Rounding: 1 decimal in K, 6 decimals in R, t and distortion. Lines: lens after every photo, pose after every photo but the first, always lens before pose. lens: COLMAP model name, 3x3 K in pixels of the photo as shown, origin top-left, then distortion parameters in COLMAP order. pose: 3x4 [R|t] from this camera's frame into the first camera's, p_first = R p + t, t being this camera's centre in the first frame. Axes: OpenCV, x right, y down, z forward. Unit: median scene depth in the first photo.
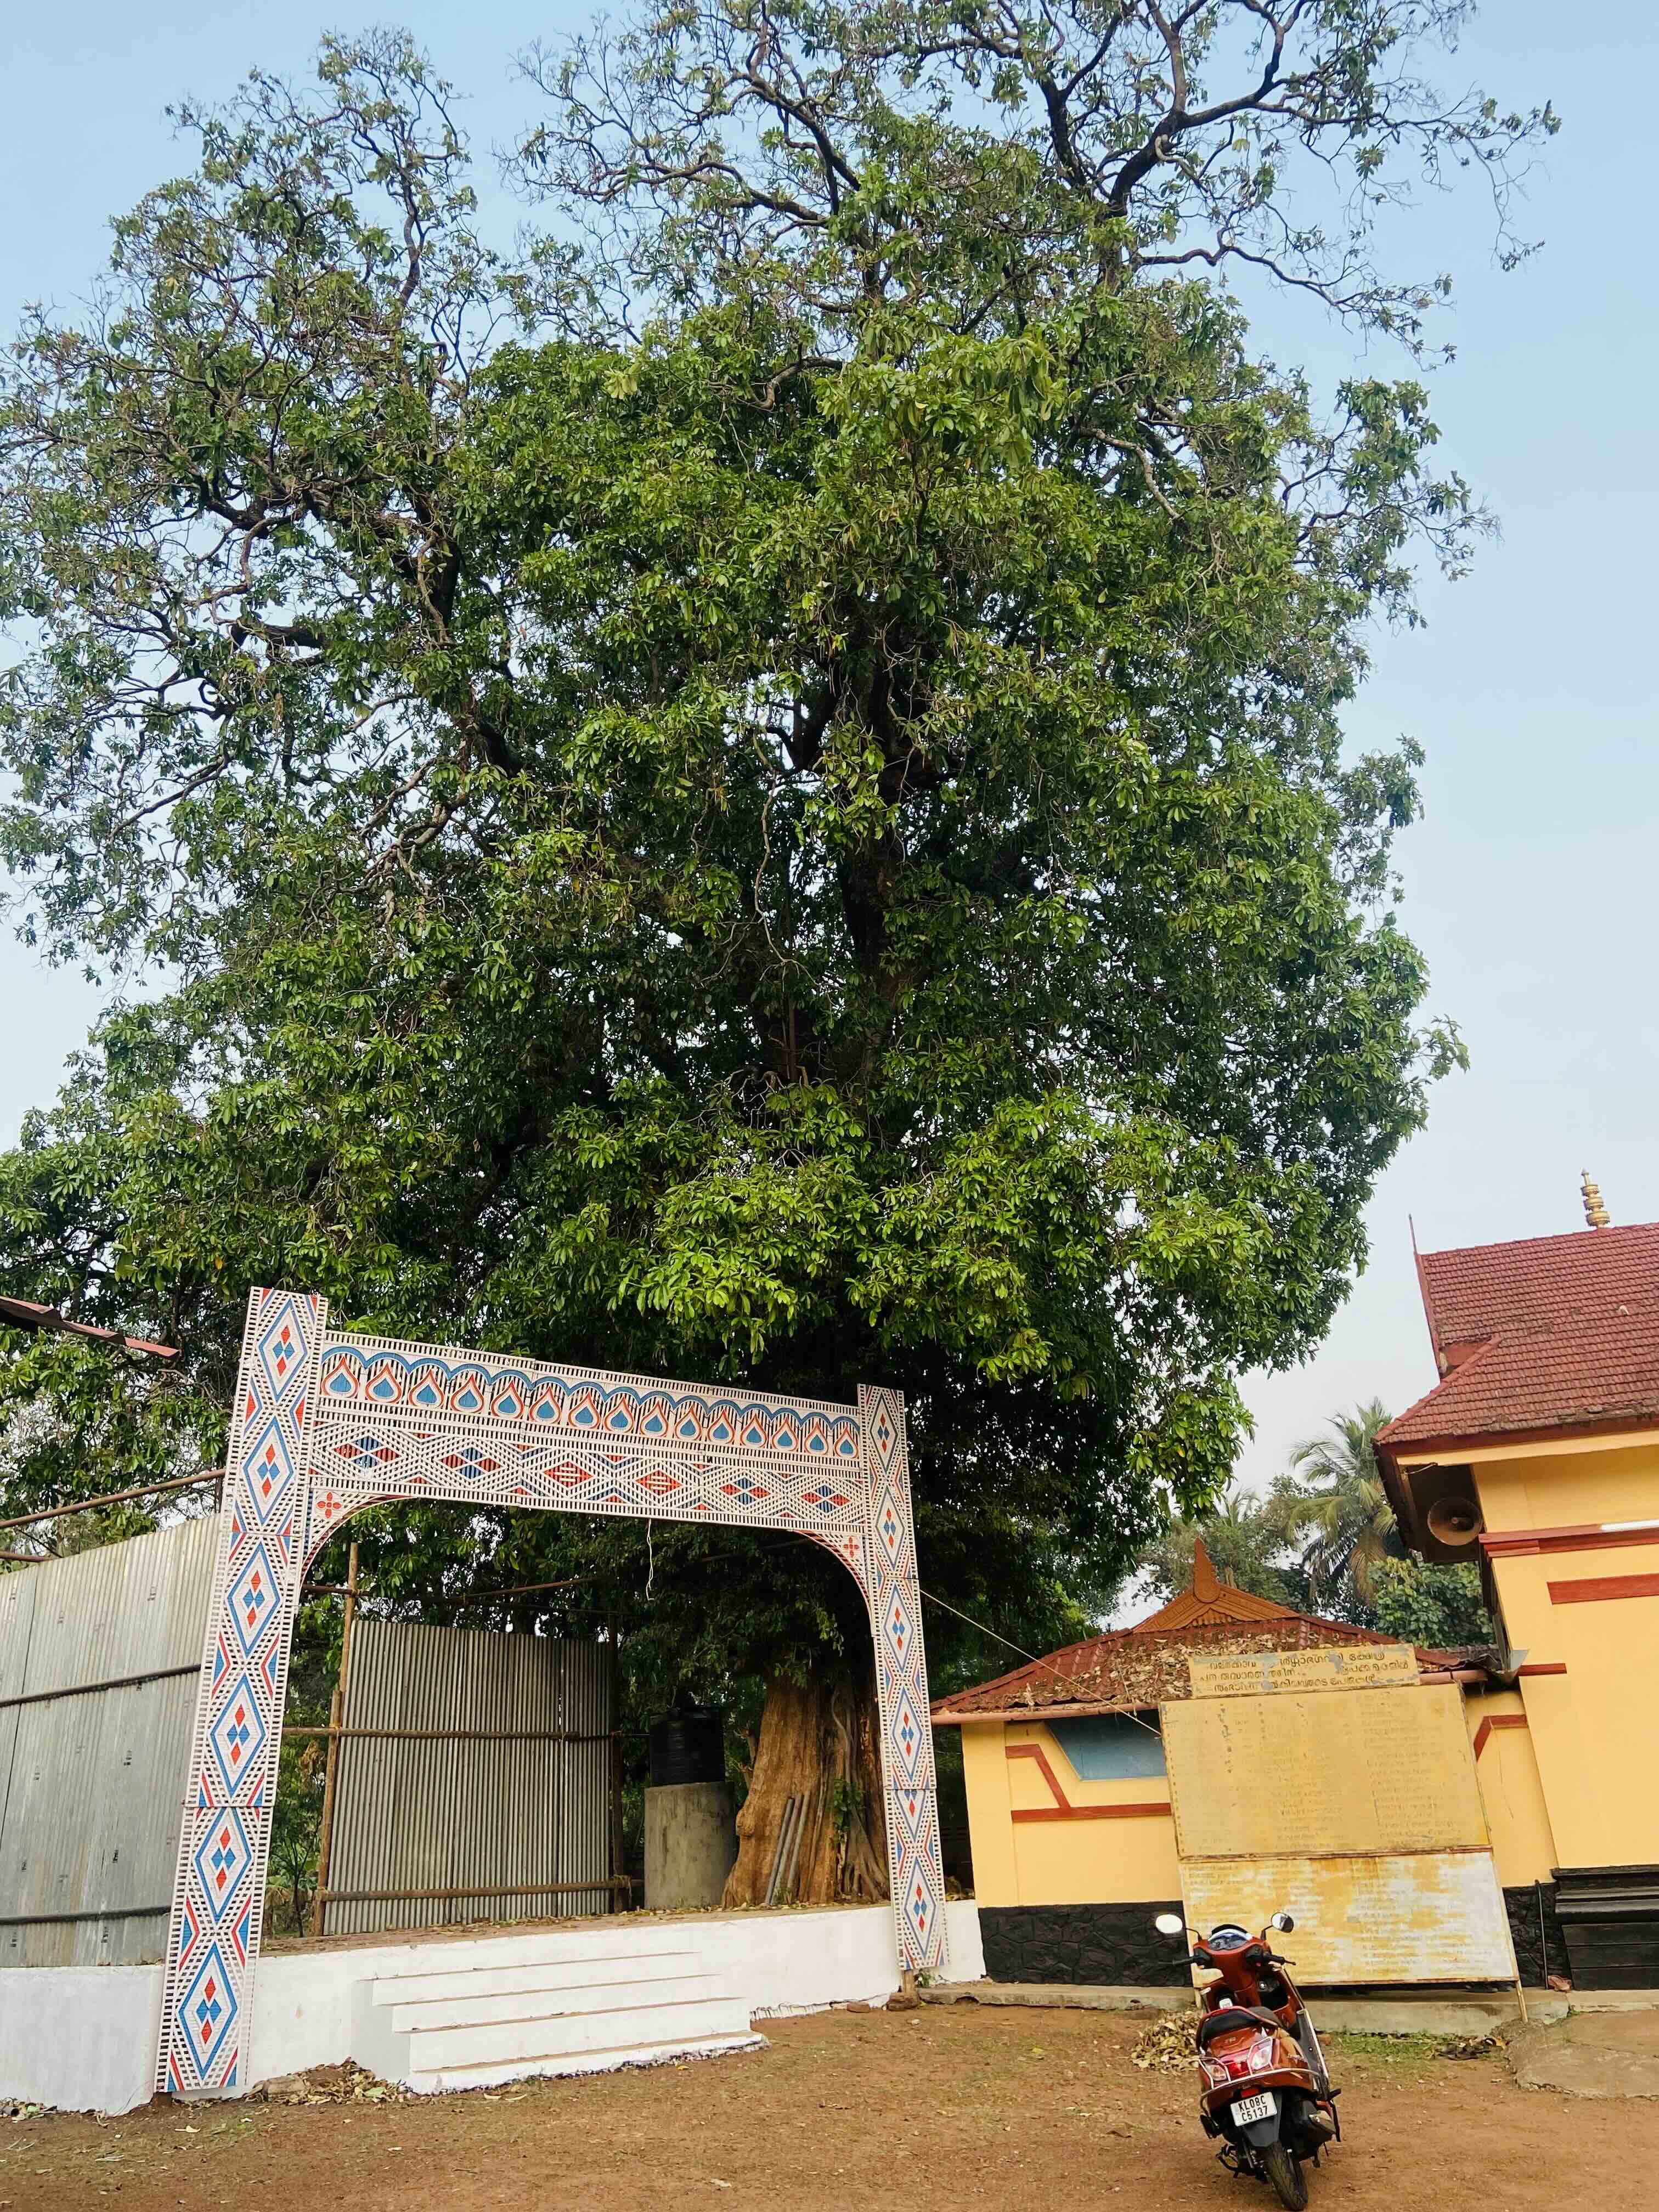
lens RADIAL K [[1666.4, 0, 803.3], [0, 1666.4, 1116.1], [0, 0, 1]] dist [0.130149, -0.167141]
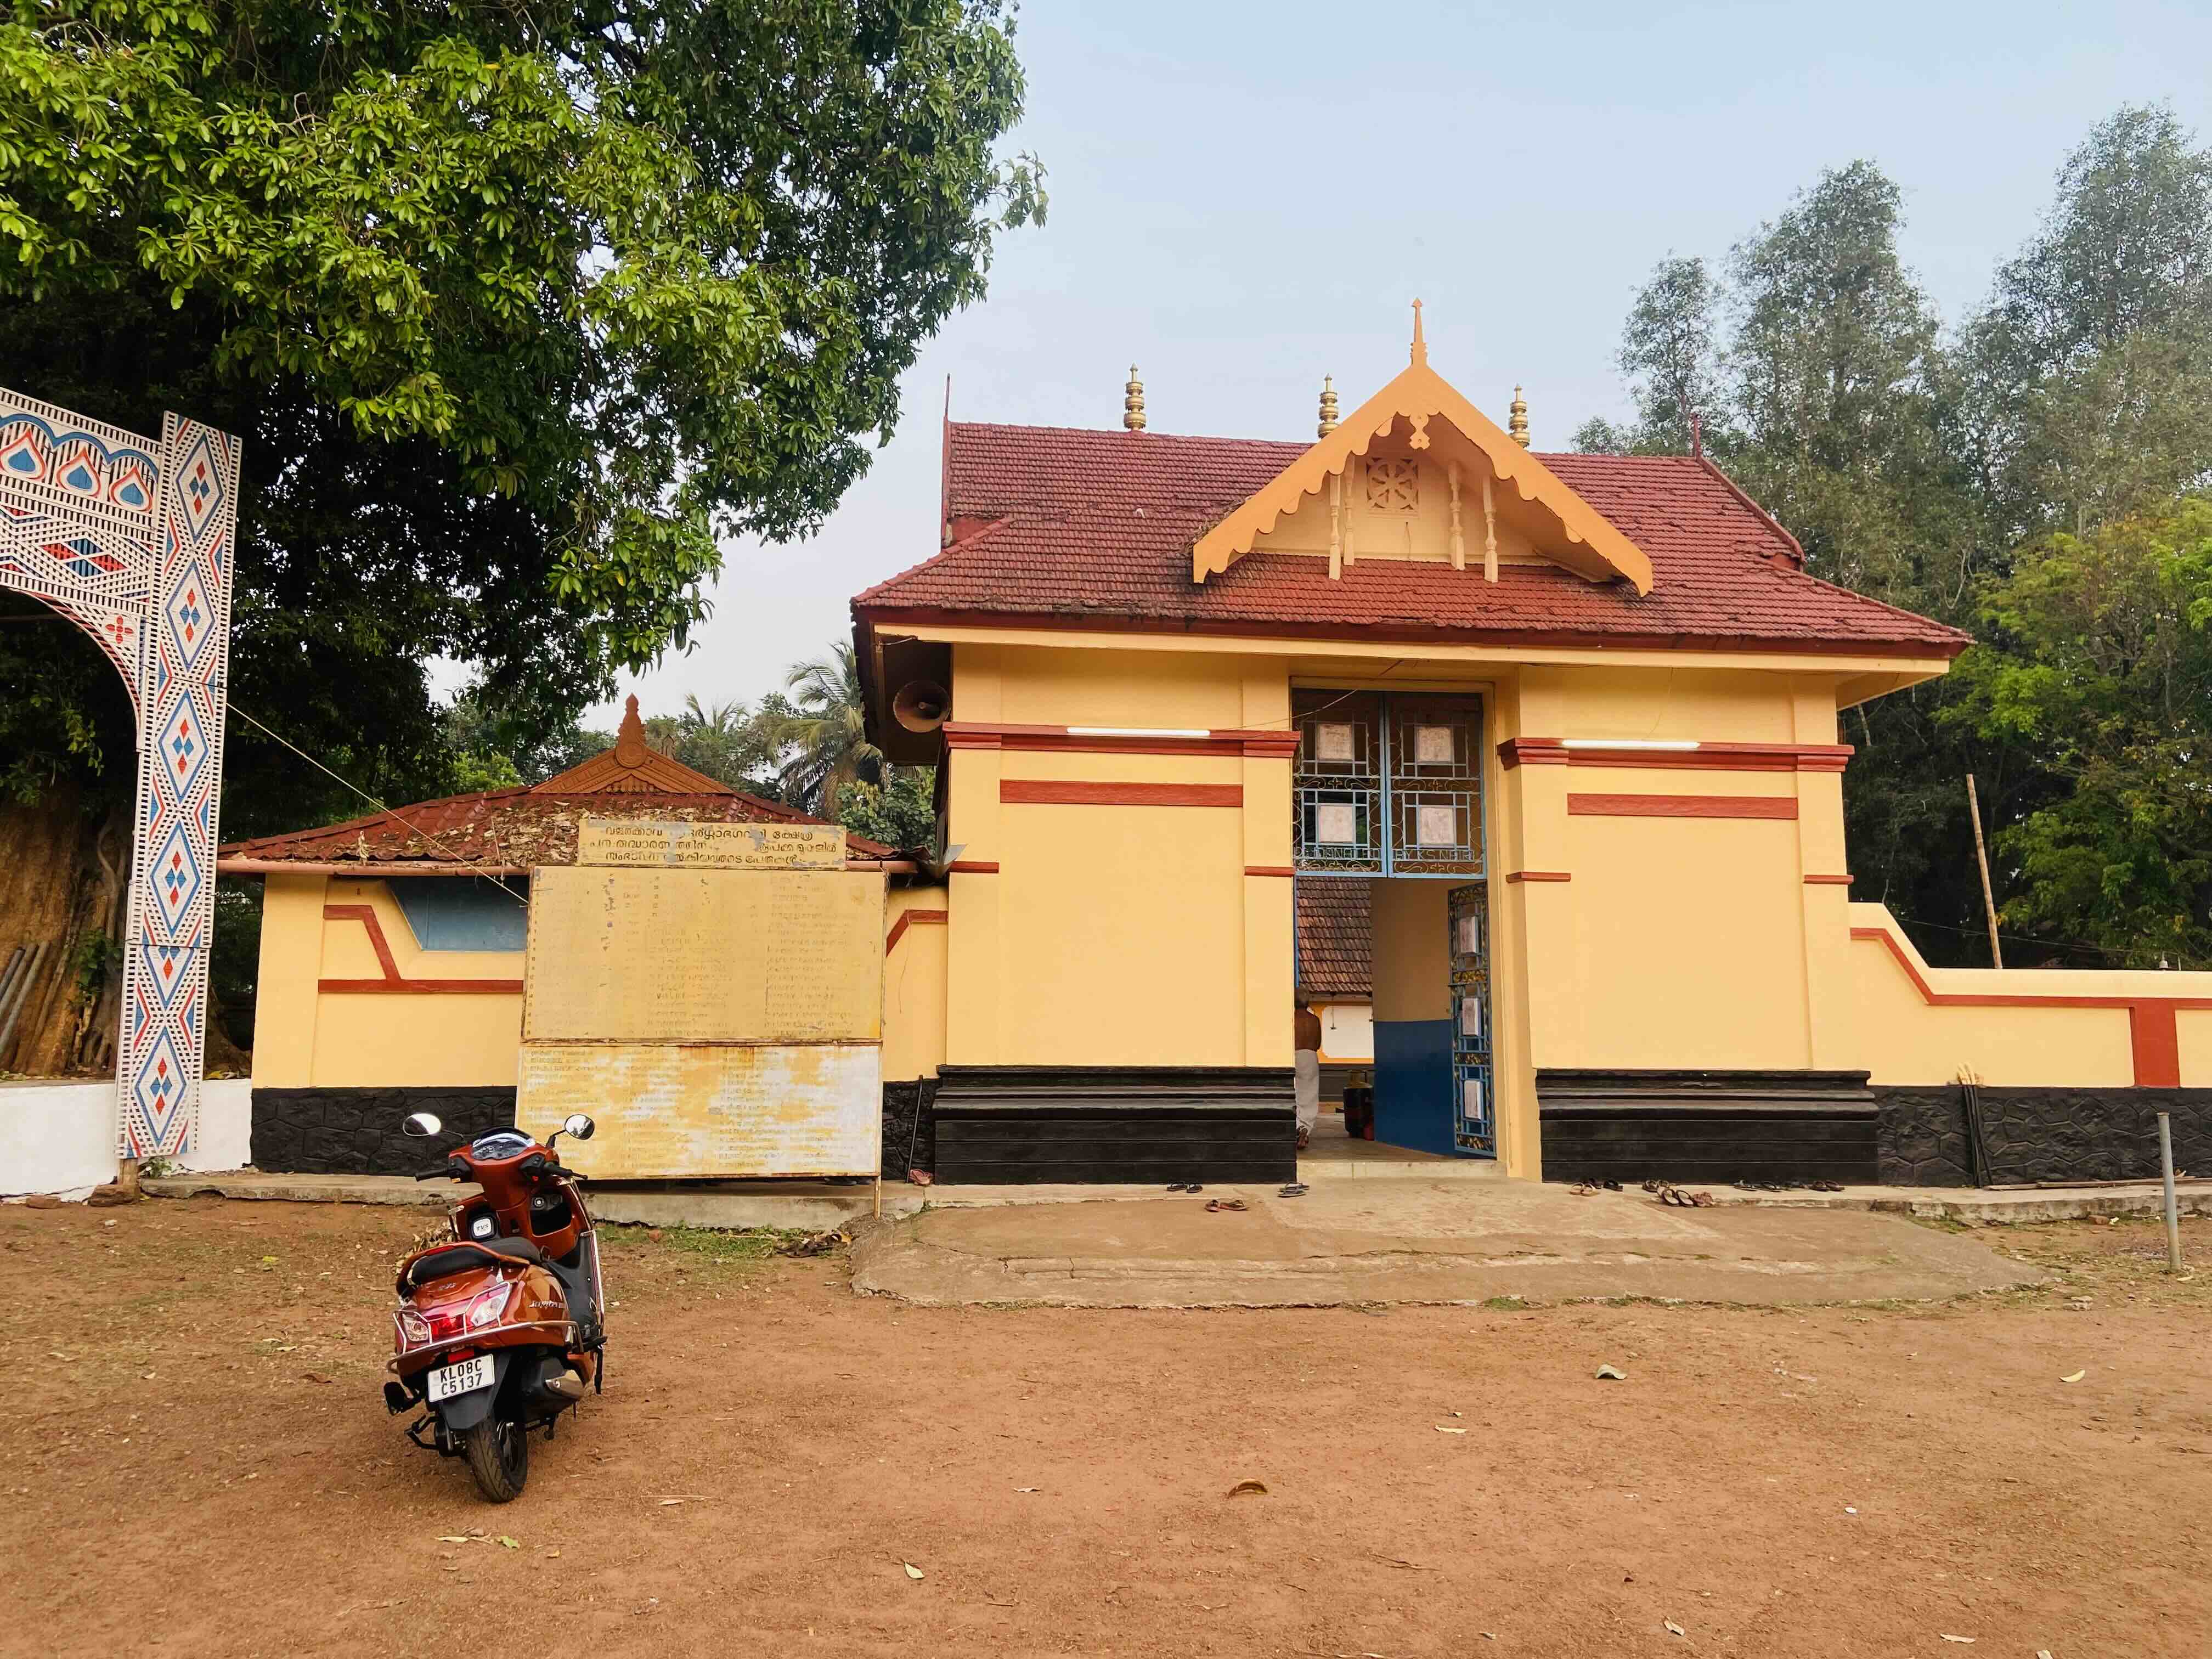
lens RADIAL K [[1666.4, 0, 1134.3], [0, 1666.4, 814.0], [0, 0, 1]] dist [0.130149, -0.167141]
pose [[0.878810, 0.110172, 0.464279, 0.082824], [-0.232888, 0.948257, 0.215803, 0.079033], [-0.416480, -0.297775, 0.858996, 0.188960]]
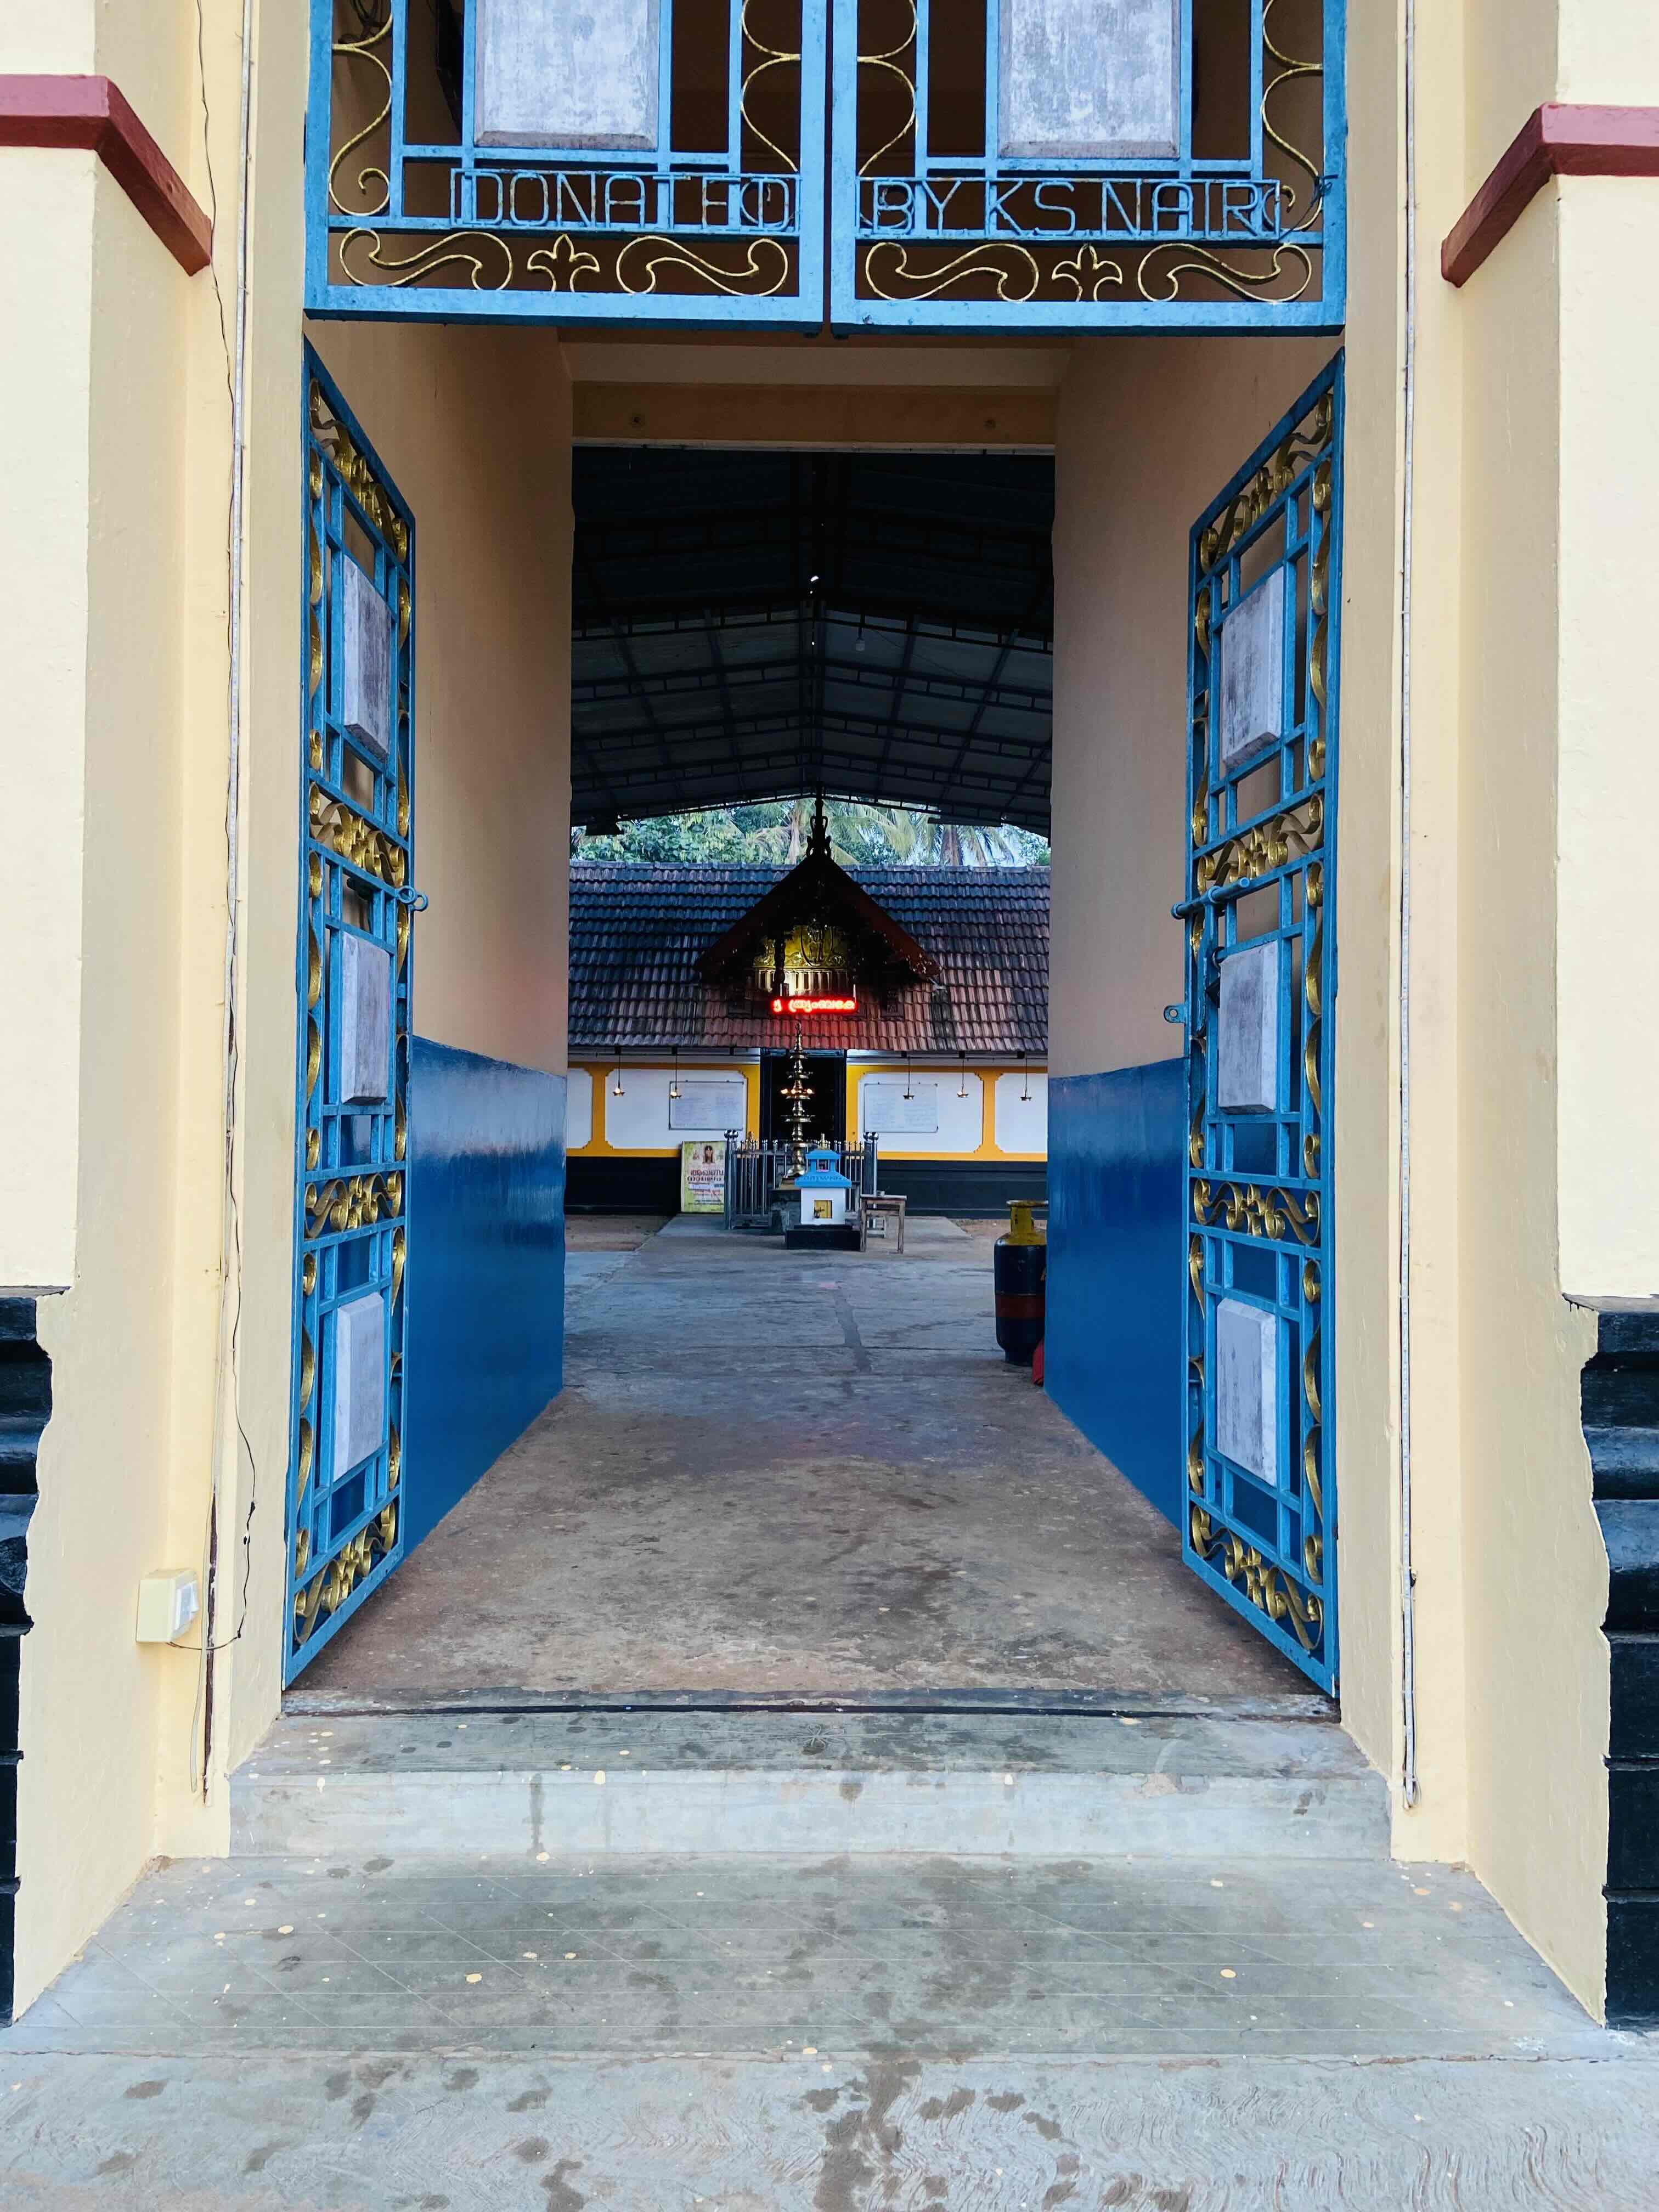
lens RADIAL K [[1673.7, 0, 816.1], [0, 1673.7, 1092.2], [0, 0, 1]] dist [0.131996, -0.168034]
pose [[0.931028, 0.060185, 0.359950, 0.588886], [-0.194636, 0.916214, 0.350241, 0.297064], [-0.308711, -0.396144, 0.864735, 0.733004]]
